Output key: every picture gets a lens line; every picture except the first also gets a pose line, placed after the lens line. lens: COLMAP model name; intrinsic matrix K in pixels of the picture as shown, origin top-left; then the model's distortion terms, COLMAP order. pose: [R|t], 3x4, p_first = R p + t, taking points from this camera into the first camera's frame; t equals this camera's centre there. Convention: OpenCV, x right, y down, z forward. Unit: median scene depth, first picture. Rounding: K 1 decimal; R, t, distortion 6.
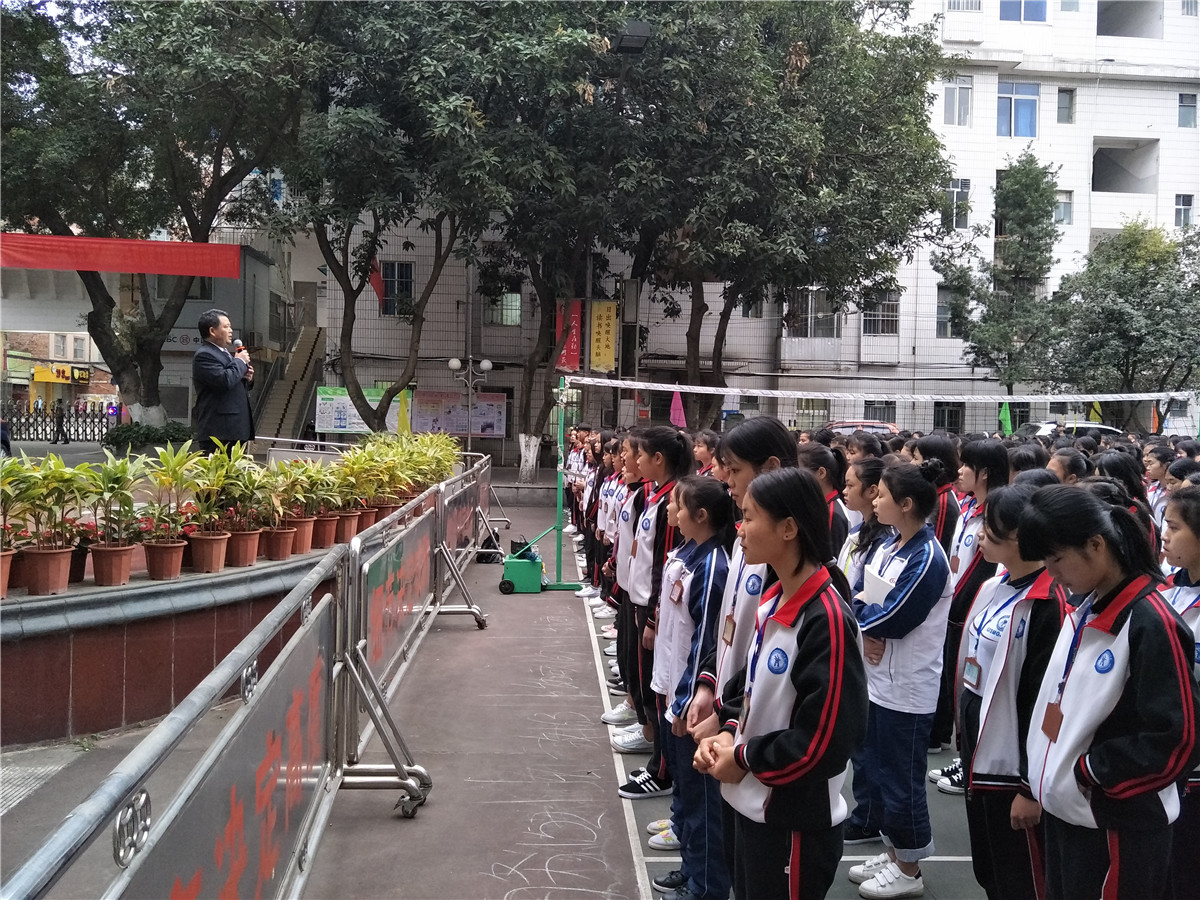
lens RADIAL K [[1038.4, 0, 582.6], [0, 1038.4, 446.2], [0, 0, 1]] dist [0.062031, -0.165741]
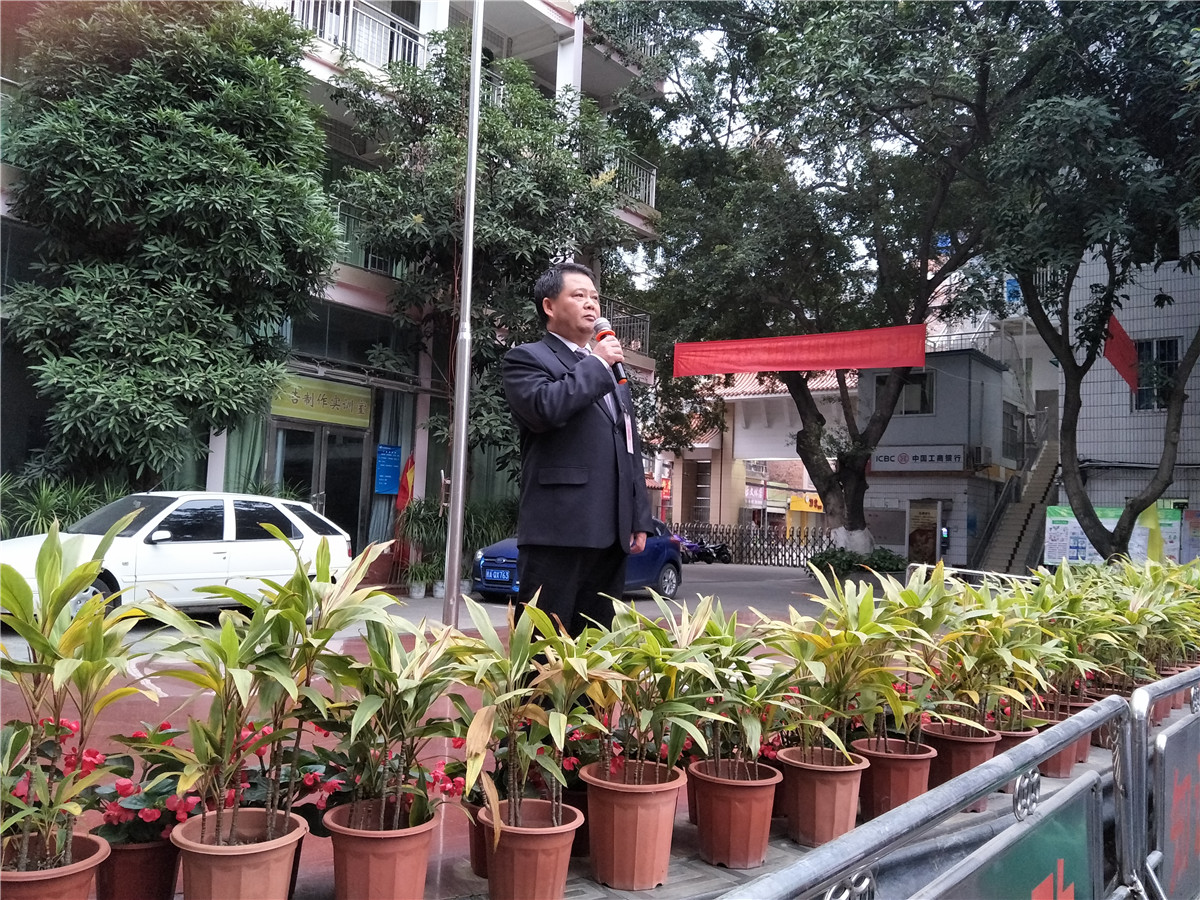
lens RADIAL K [[1038.4, 0, 582.6], [0, 1038.4, 446.2], [0, 0, 1]] dist [0.062031, -0.165741]
pose [[0.764042, -0.042381, -0.643773, -0.013119], [-0.039522, 0.992892, -0.112270, -0.000156], [0.643955, 0.111222, 0.756935, 0.164378]]
